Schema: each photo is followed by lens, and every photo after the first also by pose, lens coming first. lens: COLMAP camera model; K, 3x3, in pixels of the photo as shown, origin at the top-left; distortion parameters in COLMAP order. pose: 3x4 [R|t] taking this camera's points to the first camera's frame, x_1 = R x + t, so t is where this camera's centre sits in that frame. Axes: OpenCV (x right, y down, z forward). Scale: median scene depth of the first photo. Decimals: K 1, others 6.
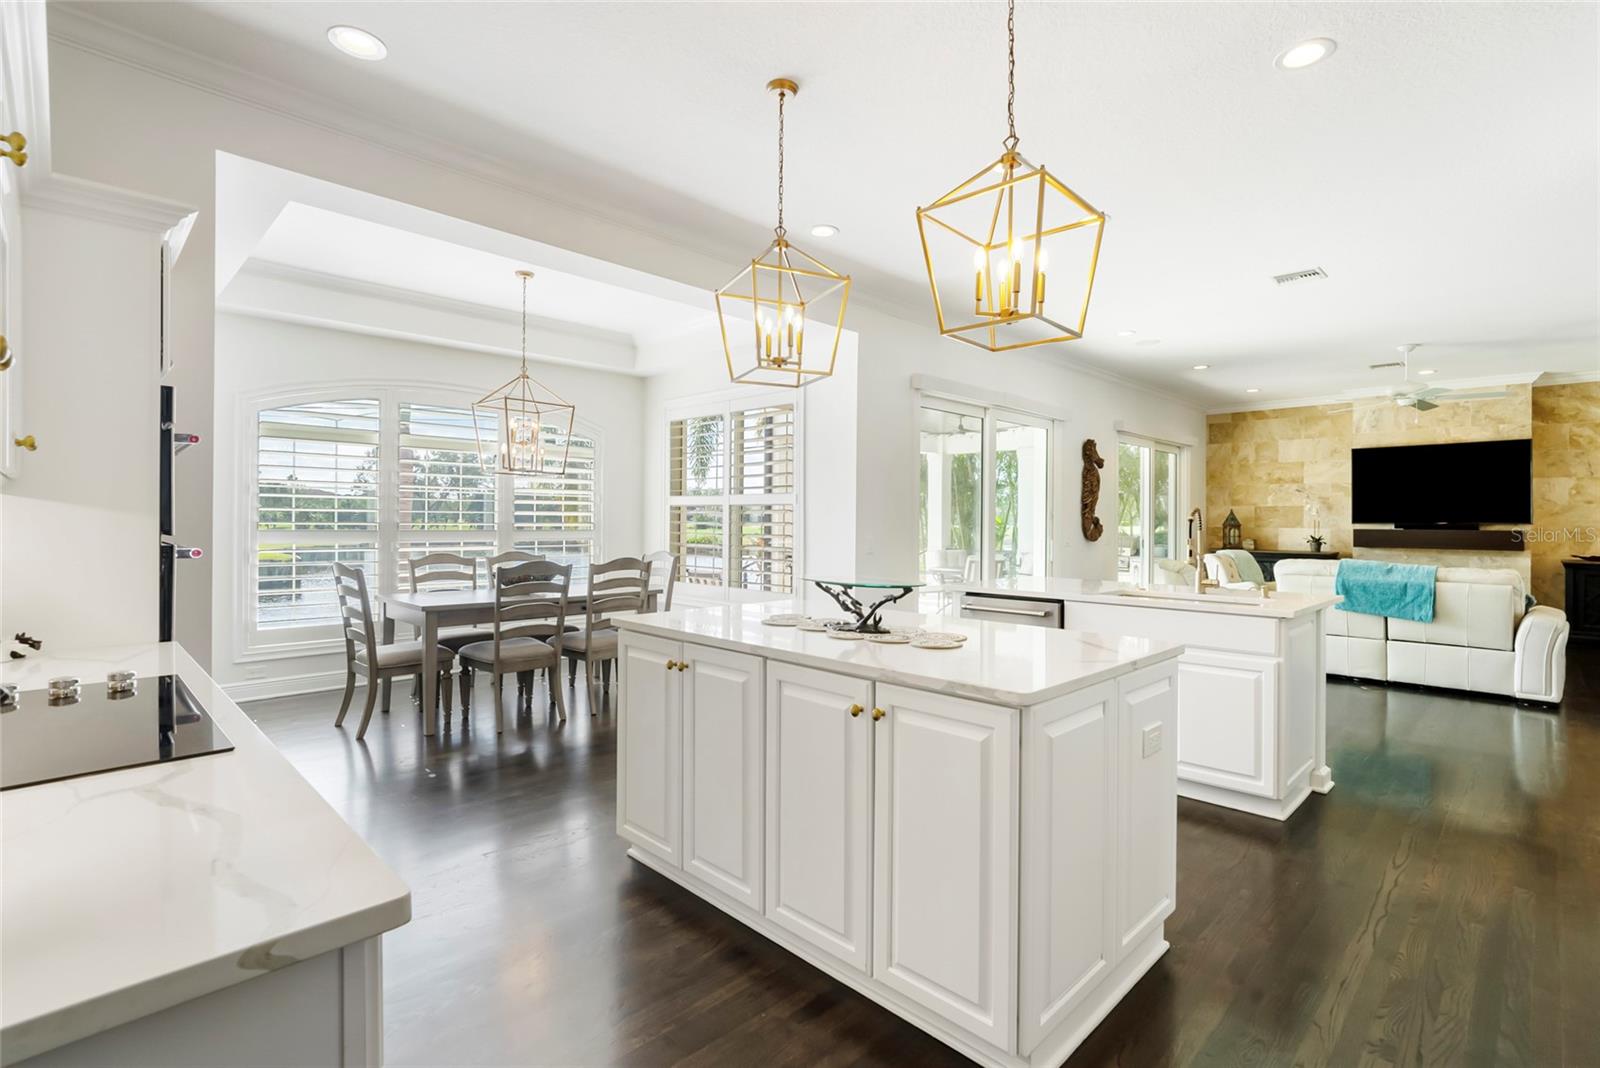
lens RADIAL K [[758.8, 0, 807.9], [0, 758.8, 517.6], [0, 0, 1]] dist [-0.016694, 0.007126]
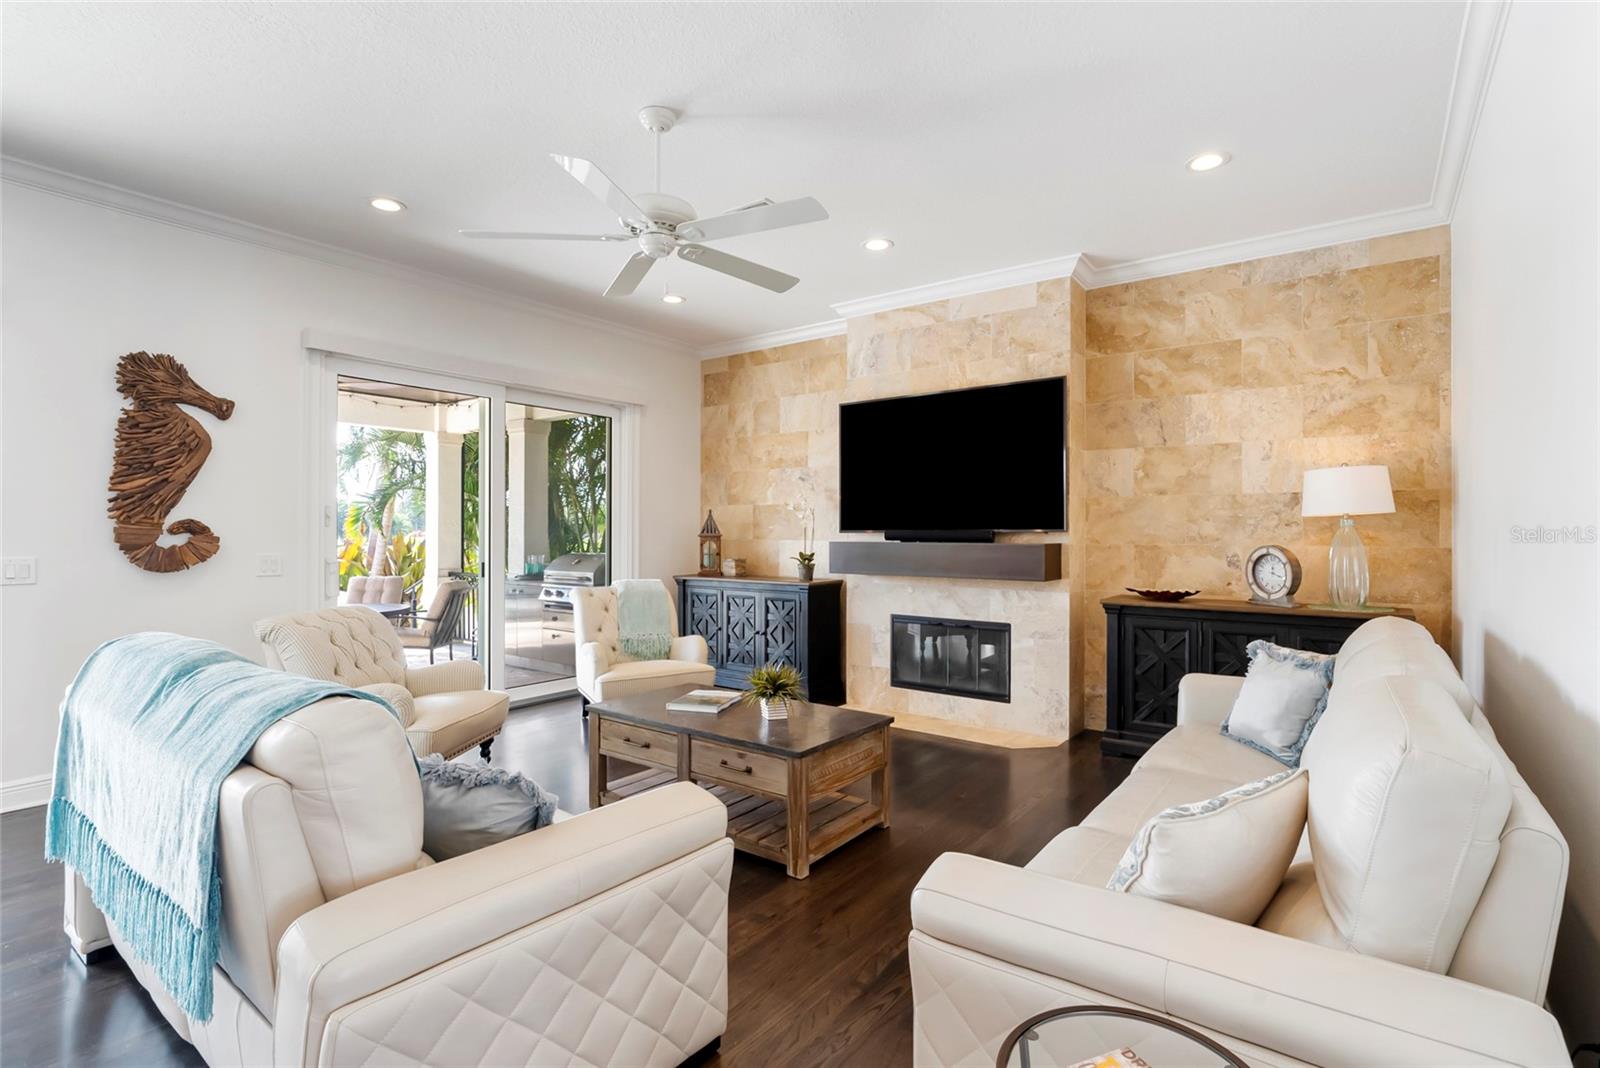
lens RADIAL K [[758.8, 0, 803.1], [0, 758.8, 531.2], [0, 0, 1]] dist [-0.016694, 0.007126]
pose [[0.988065, -0.002817, 0.154012, 0.601222], [0.002394, 0.999993, 0.002931, 0.005368], [-0.154020, -0.002528, 0.988065, 0.423243]]
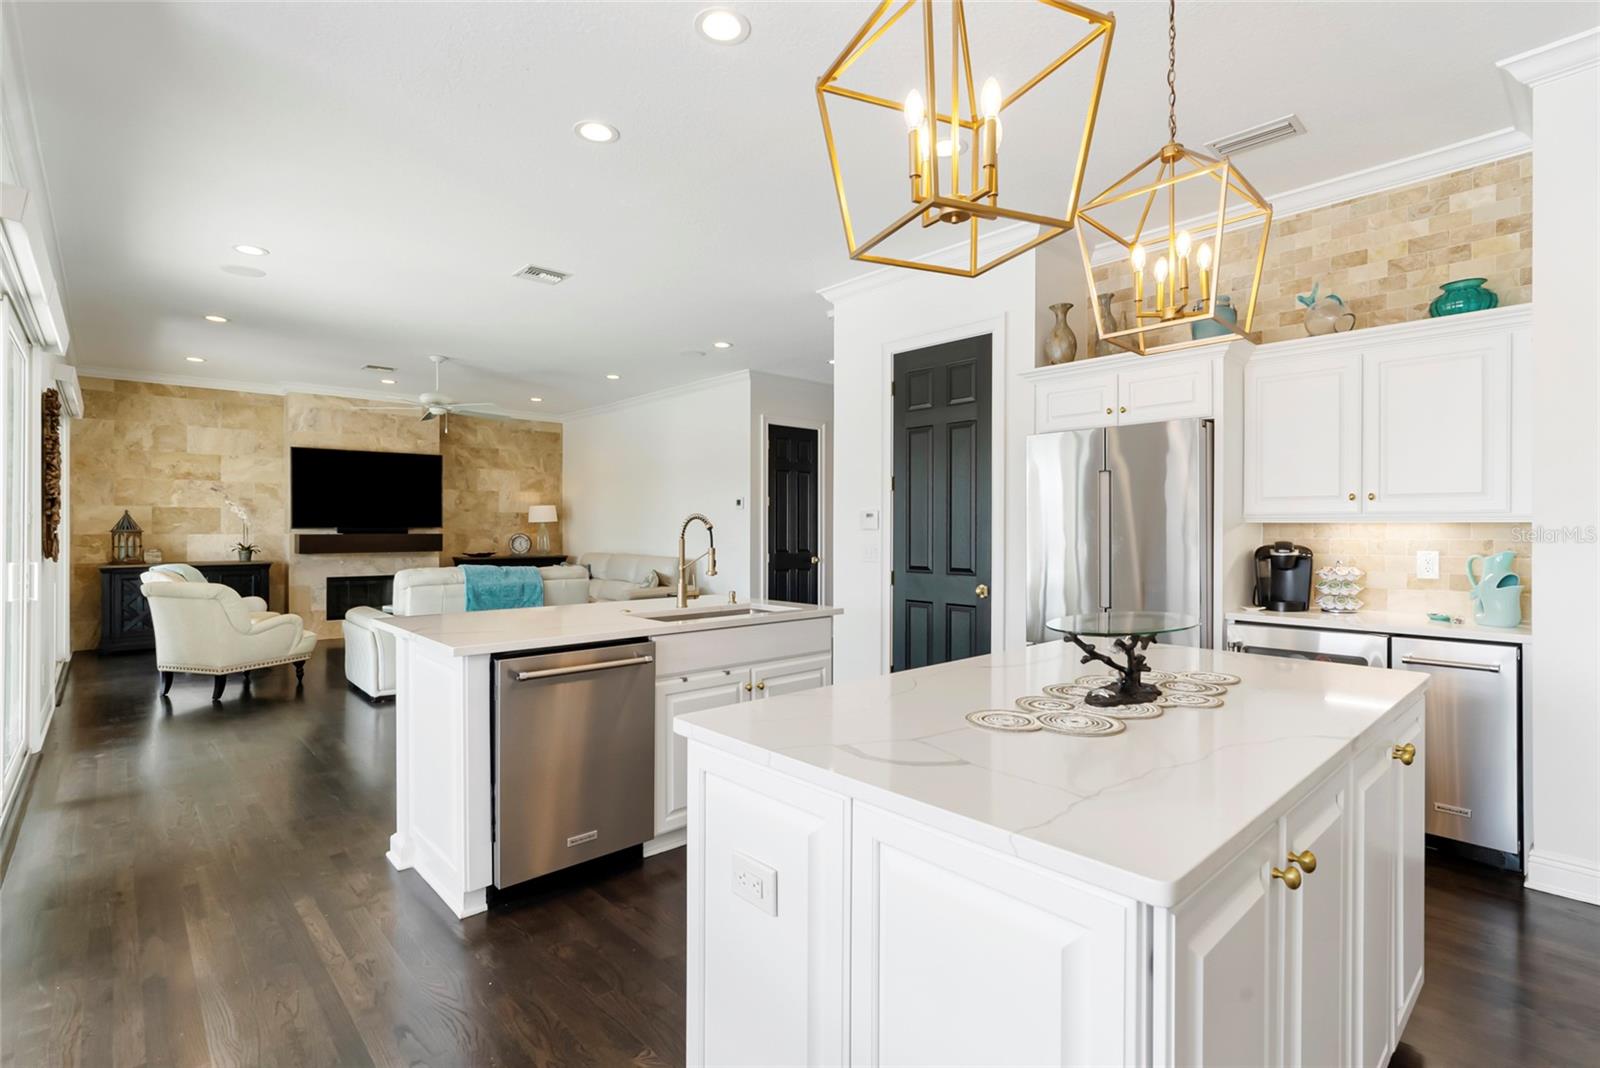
lens RADIAL K [[758.8, 0, 804.0], [0, 758.8, 530.4], [0, 0, 1]] dist [-0.016694, 0.007126]
pose [[0.038921, -0.008750, 0.999204, -0.169820], [-0.004518, 0.999950, 0.008933, -0.000747], [-0.999232, -0.004862, 0.038880, 0.340499]]
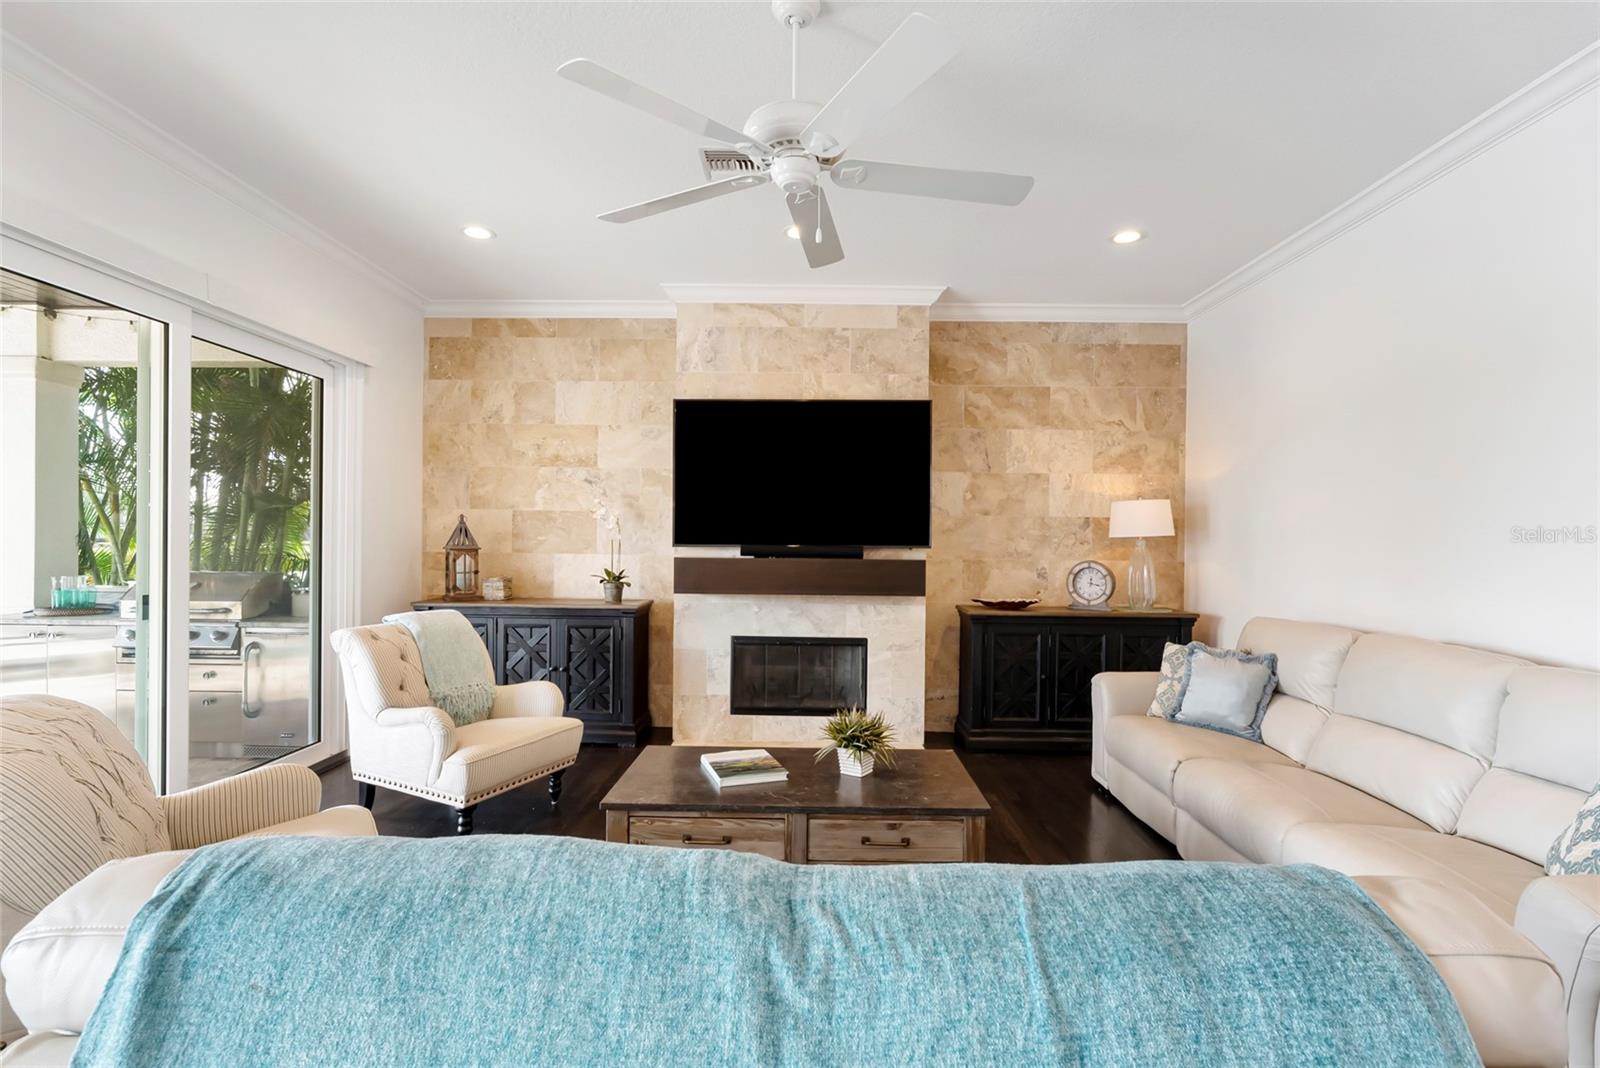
lens RADIAL K [[758.8, 0, 807.2], [0, 758.8, 542.3], [0, 0, 1]] dist [-0.016694, 0.007126]
pose [[0.708728, -0.001418, 0.705480, 0.422903], [-0.009516, 0.999888, 0.011571, -0.001551], [-0.705417, -0.014914, 0.708635, 0.570421]]
